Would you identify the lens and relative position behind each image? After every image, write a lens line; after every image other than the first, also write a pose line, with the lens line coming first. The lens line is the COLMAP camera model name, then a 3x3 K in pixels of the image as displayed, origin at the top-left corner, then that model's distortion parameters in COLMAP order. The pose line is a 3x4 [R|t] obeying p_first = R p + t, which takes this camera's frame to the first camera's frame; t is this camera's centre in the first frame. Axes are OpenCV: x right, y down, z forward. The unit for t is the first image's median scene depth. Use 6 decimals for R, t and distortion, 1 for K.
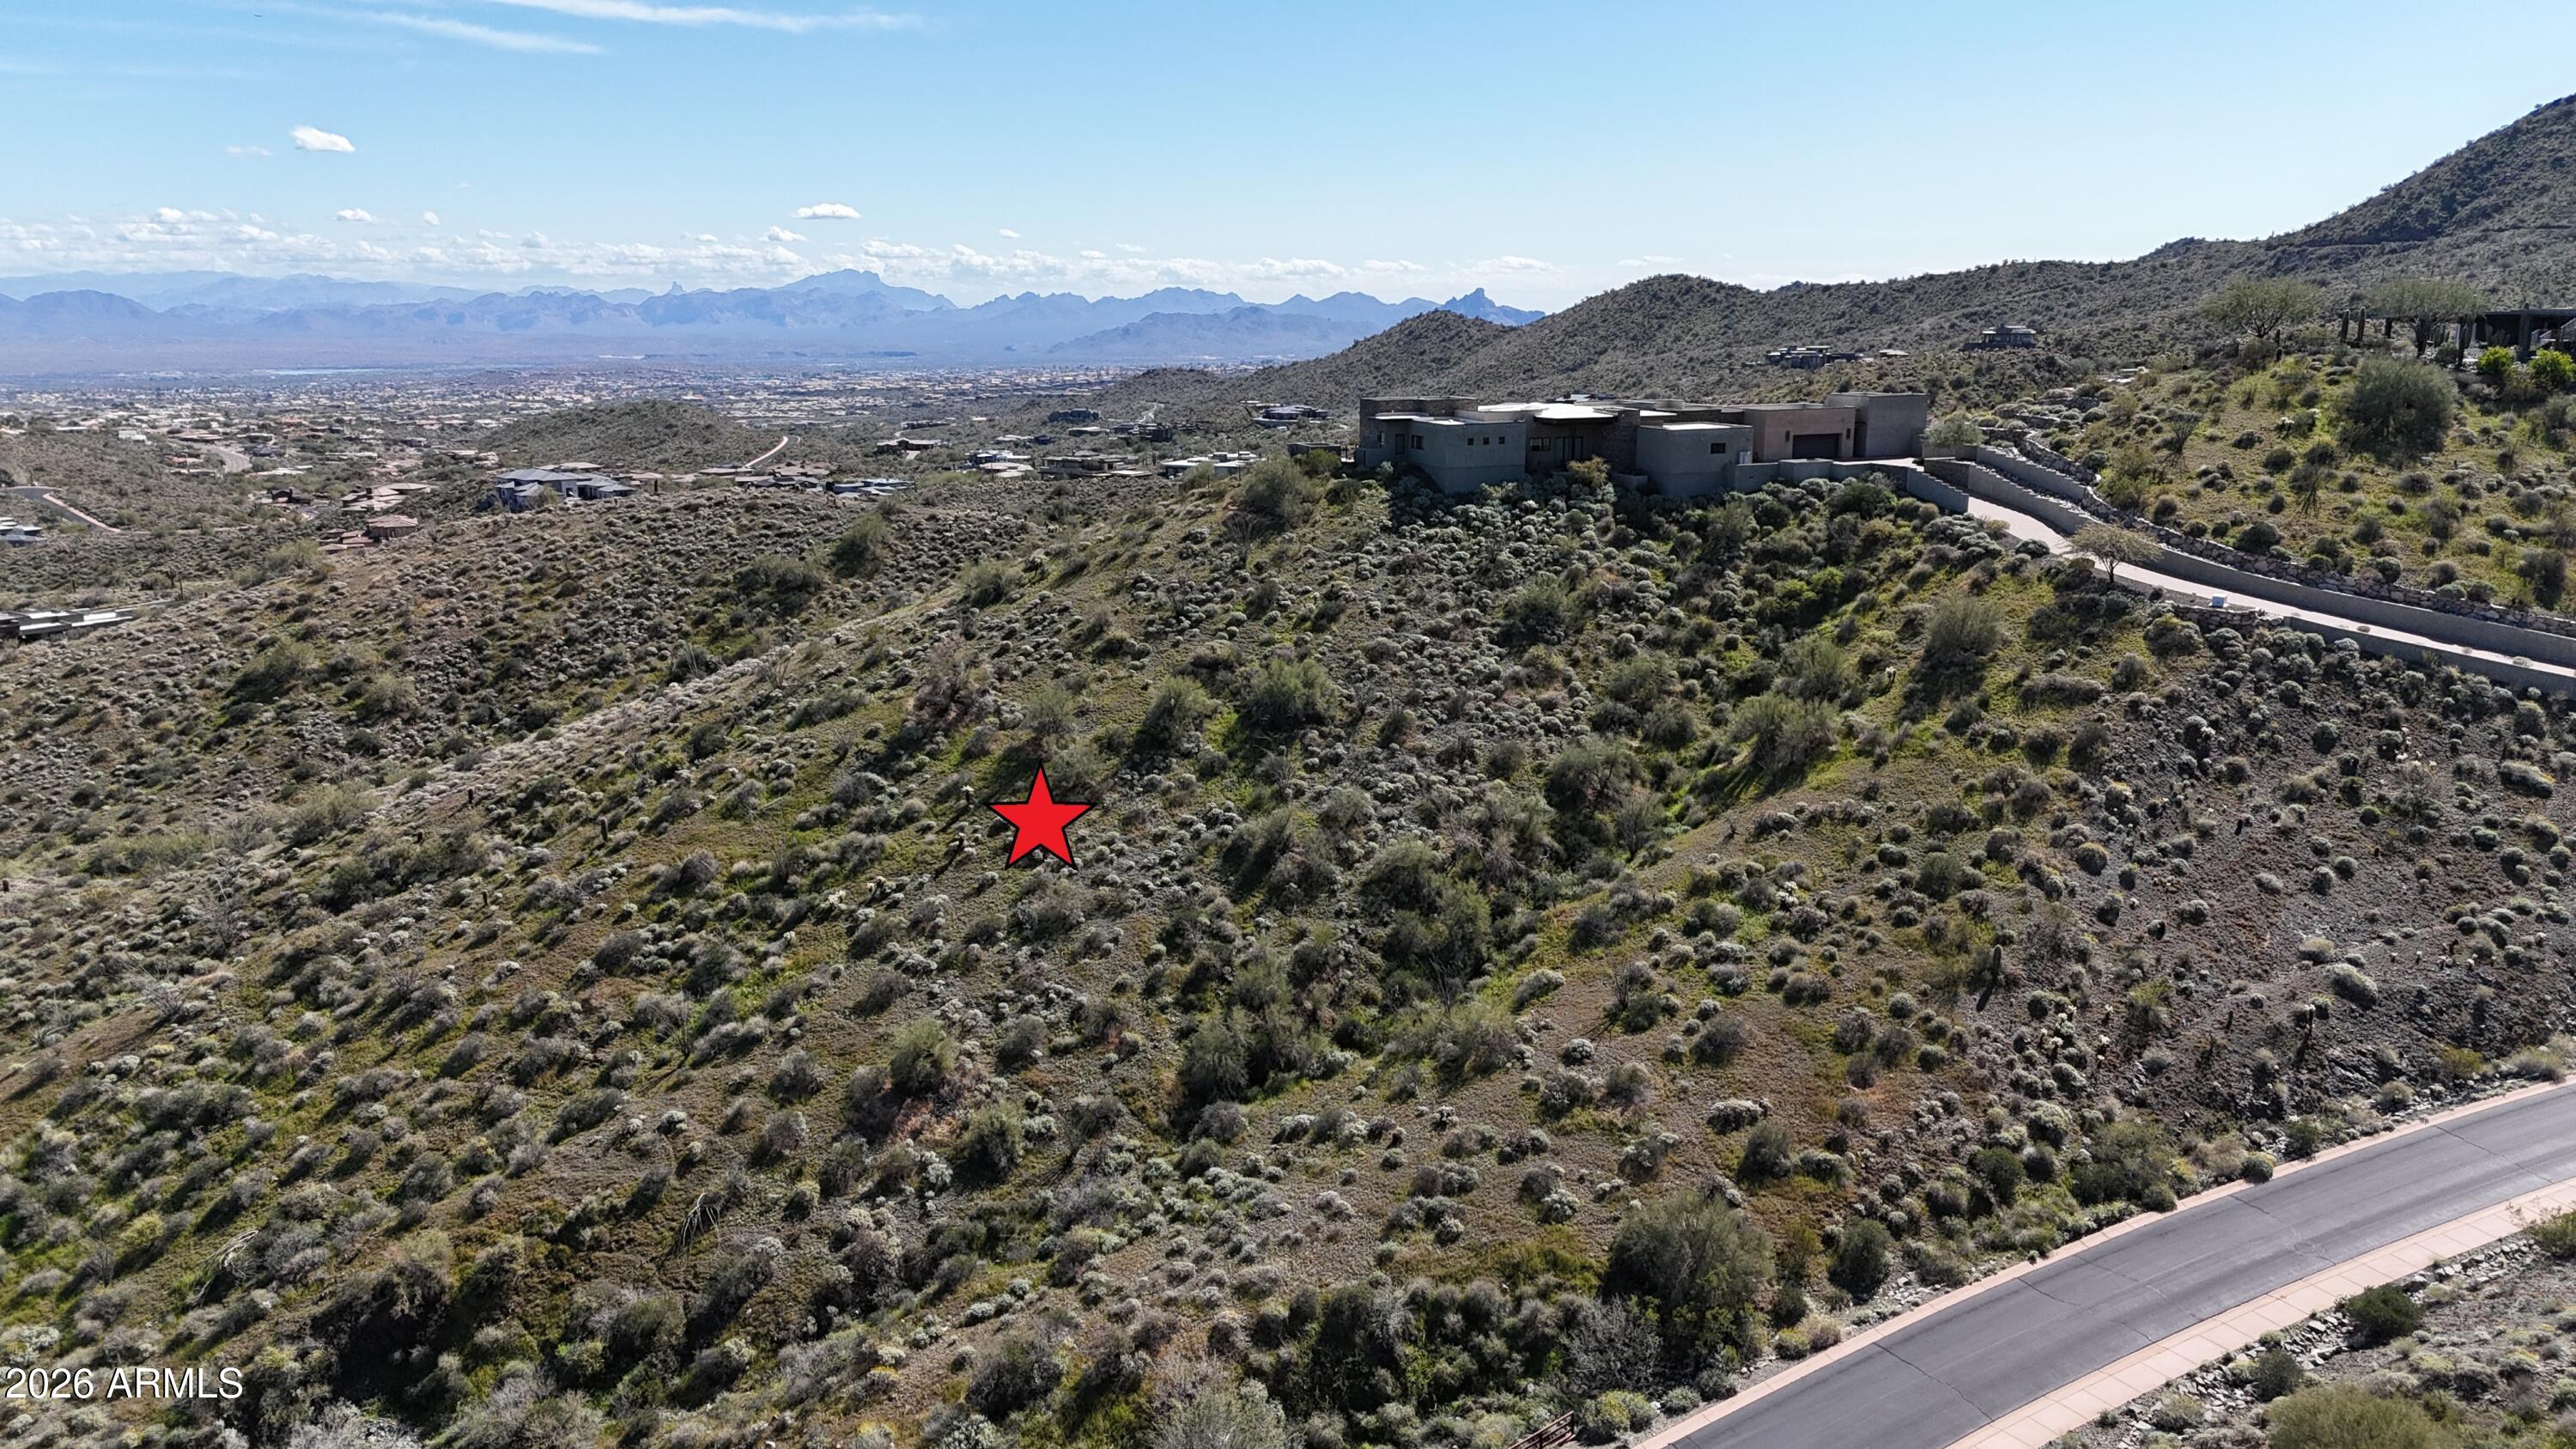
lens RADIAL K [[1885.4, 0, 1286.2], [0, 1885.4, 731.7], [0, 0, 1]] dist [0.086185, -0.082923]
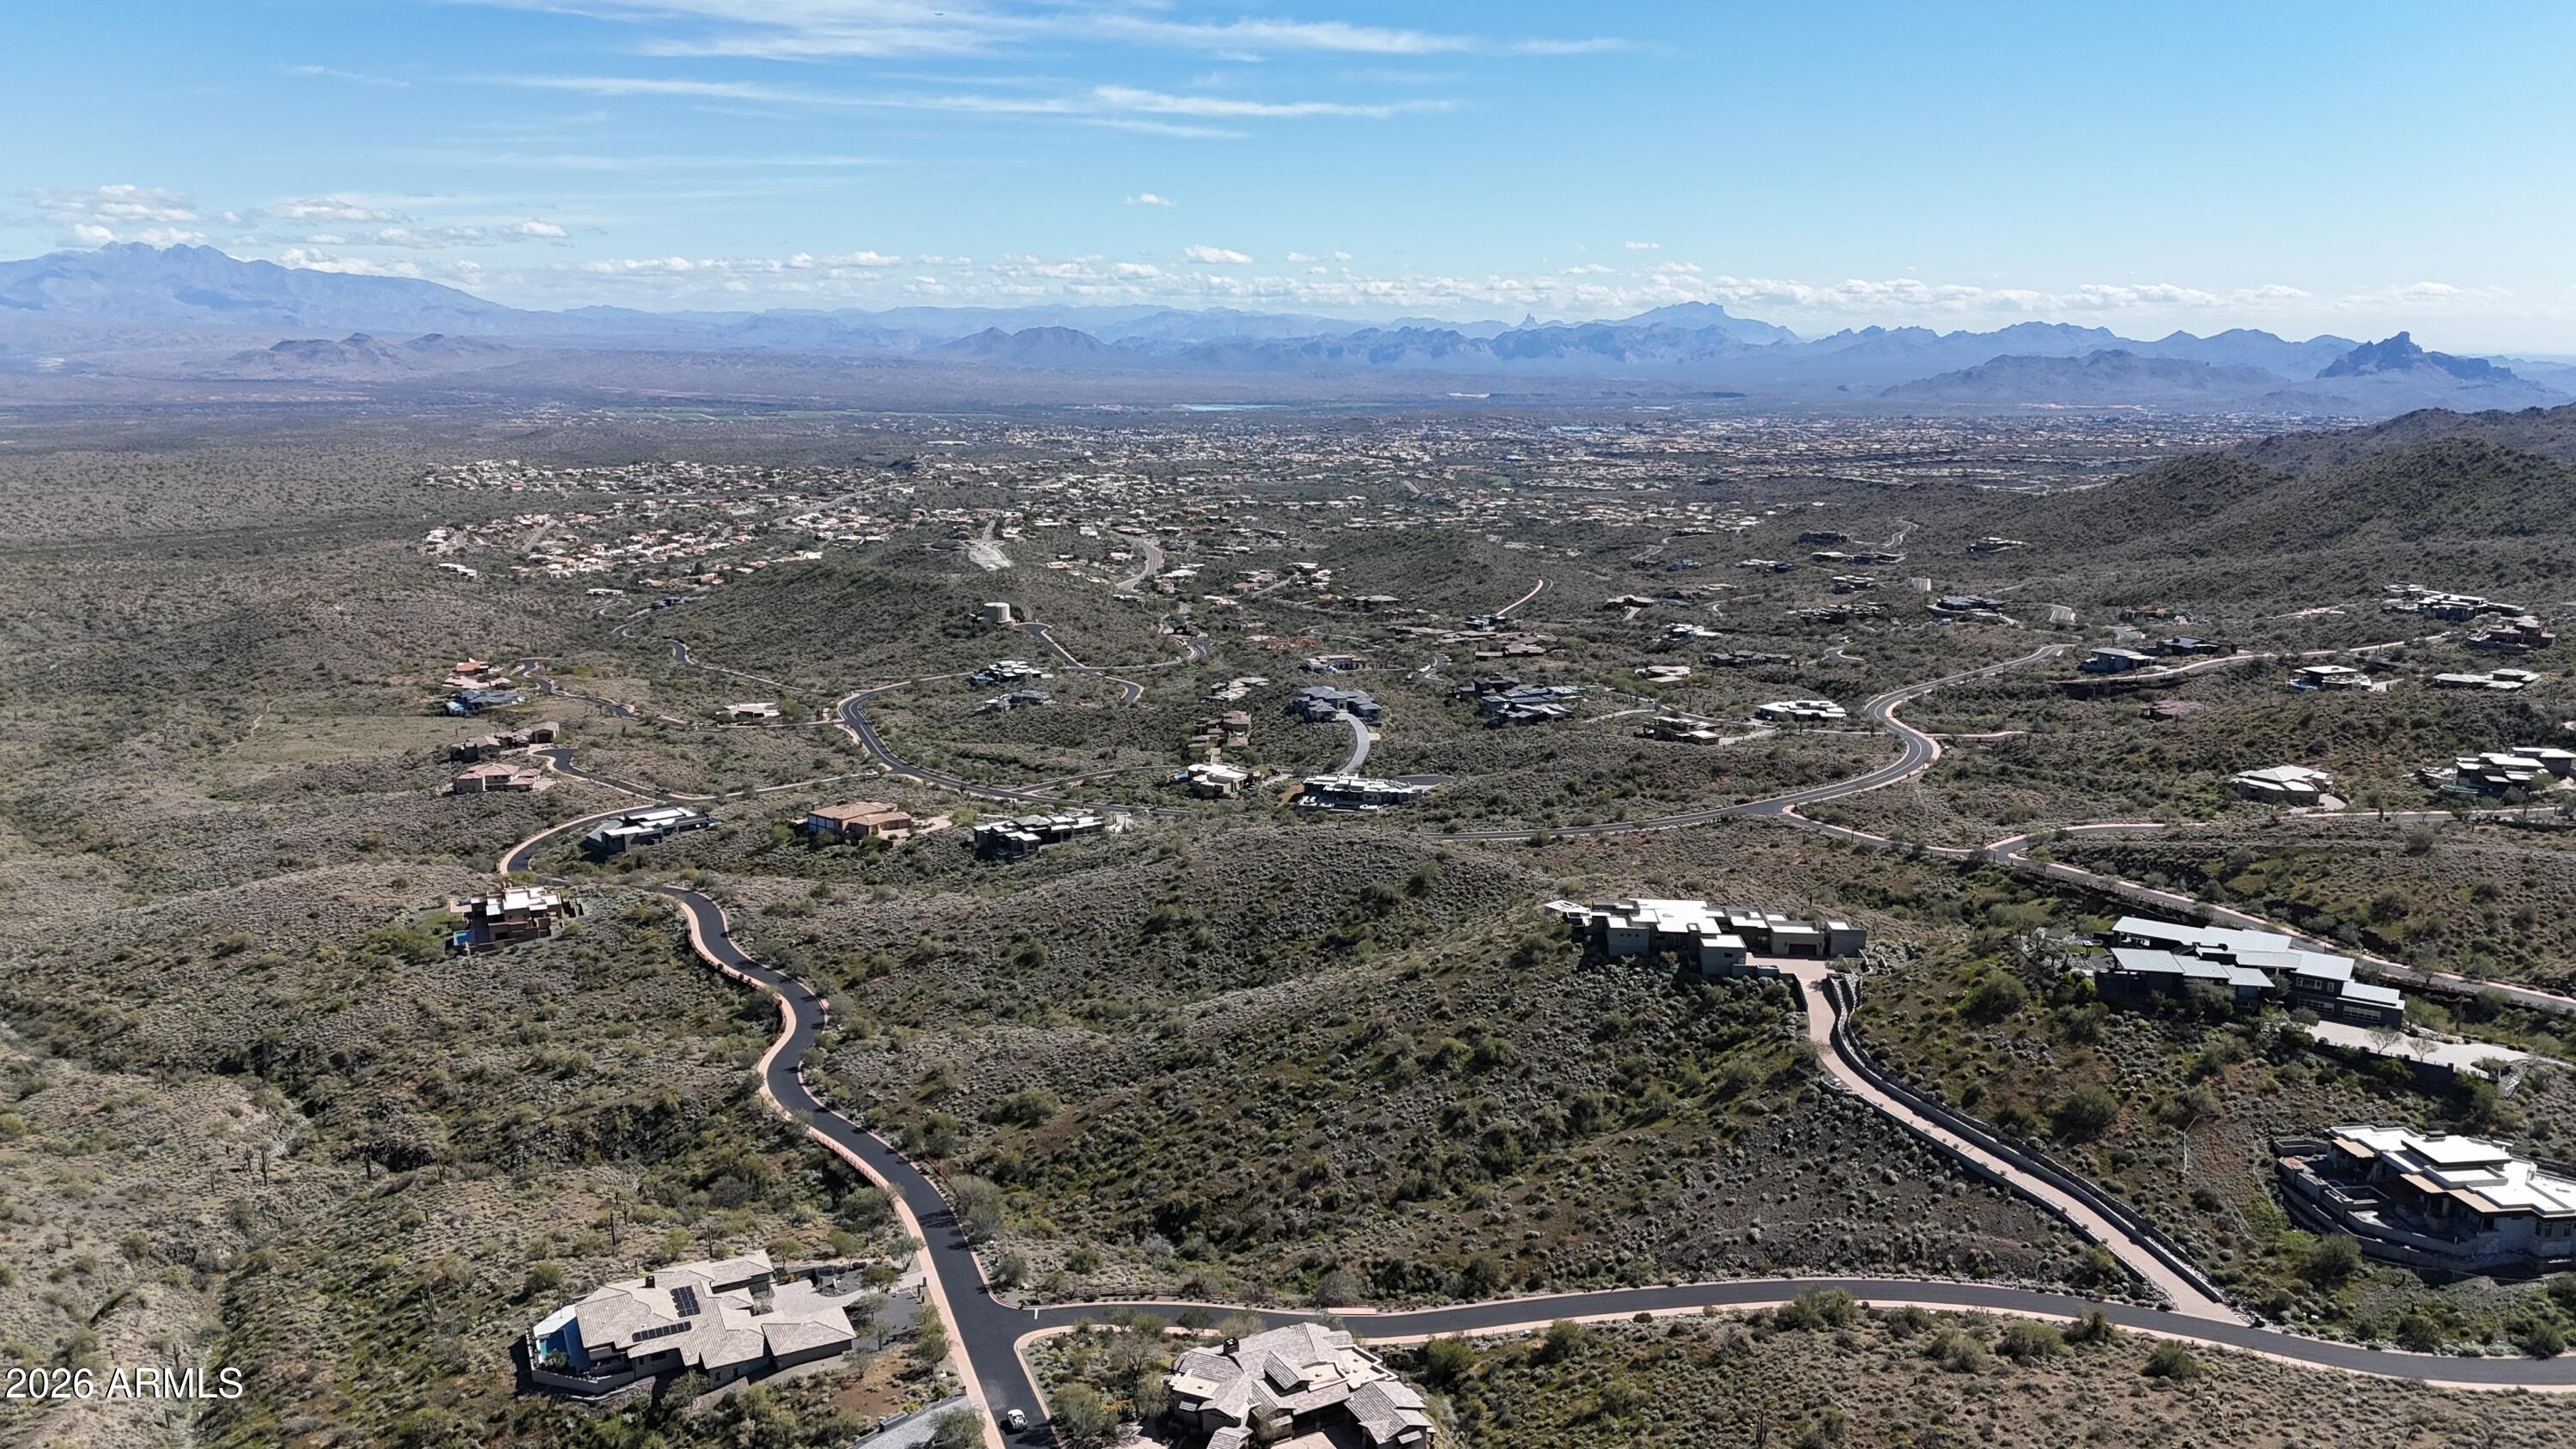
lens RADIAL K [[1885.4, 0, 1267.1], [0, 1885.4, 721.9], [0, 0, 1]] dist [0.086185, -0.082923]
pose [[0.905542, 0.093804, -0.413756, 0.779394], [-0.100395, 0.994931, 0.005841, -0.468205], [0.412206, 0.036250, 0.910369, -1.582531]]
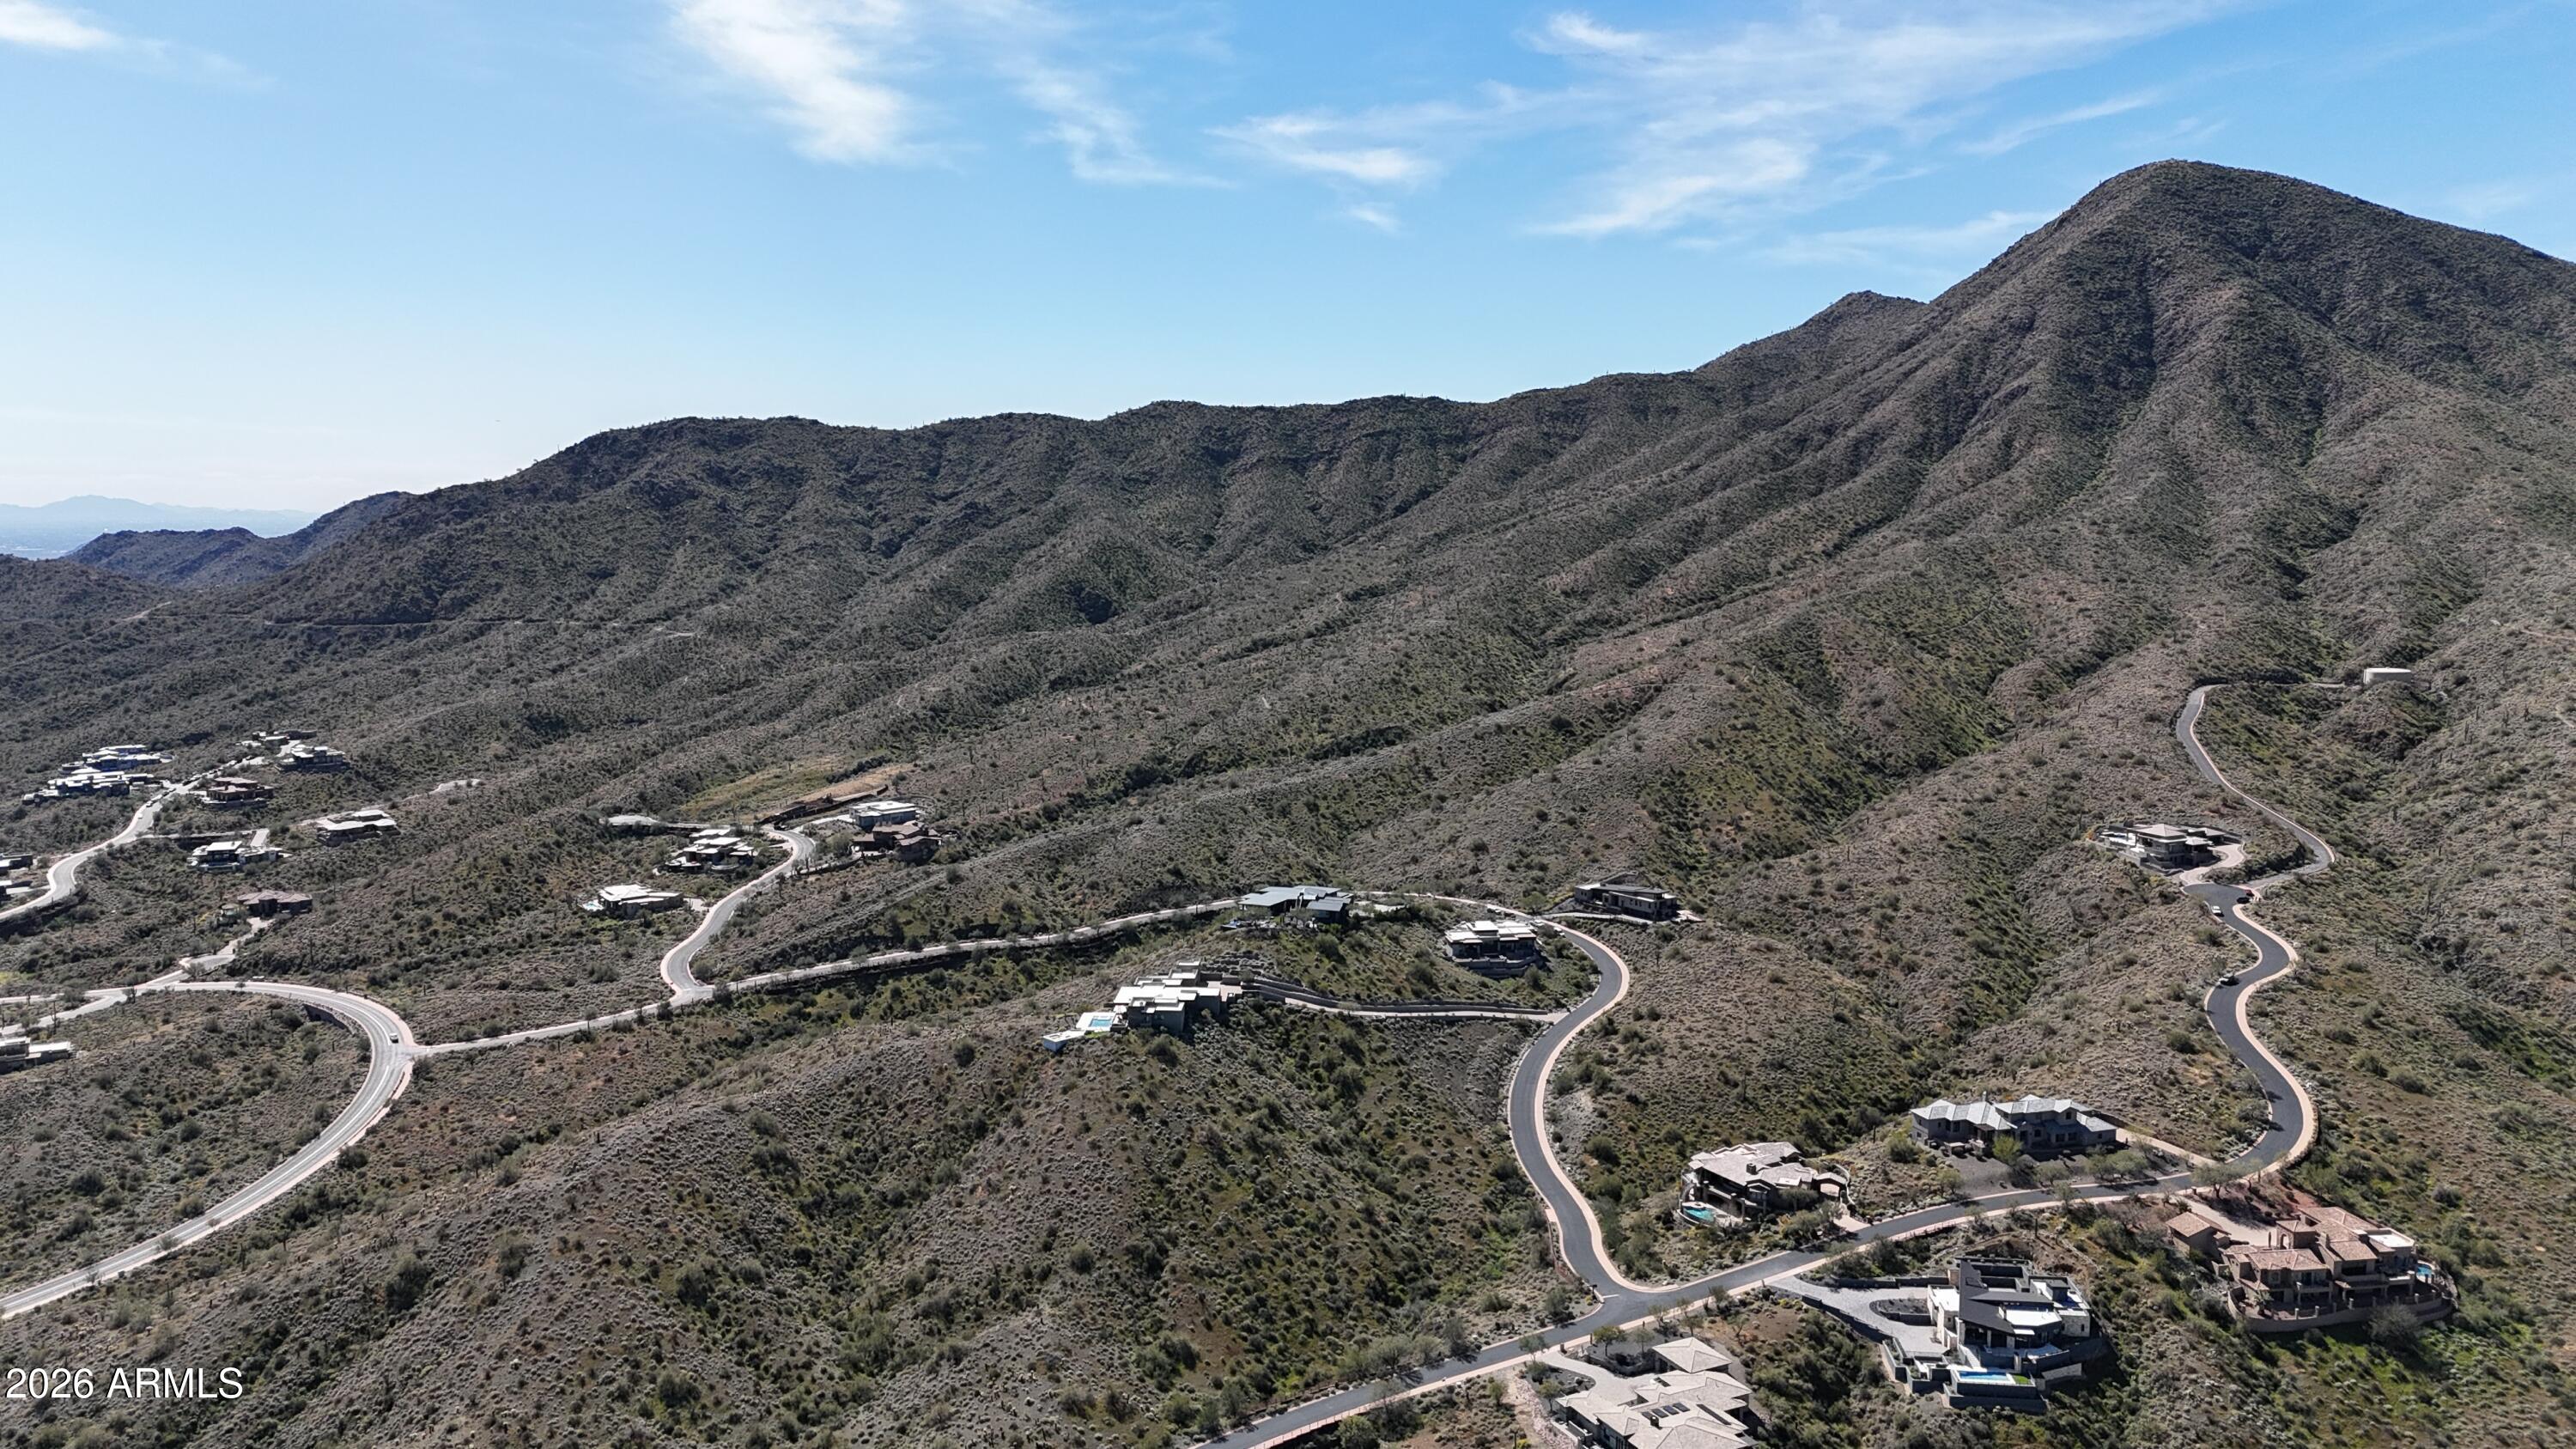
lens RADIAL K [[1885.4, 0, 1288.9], [0, 1885.4, 733.1], [0, 0, 1]] dist [0.086185, -0.082923]
pose [[0.396488, -0.112261, 0.911150, -2.974156], [0.202480, 0.978748, 0.032480, -0.768172], [-0.895432, 0.171612, 0.410792, -0.542300]]
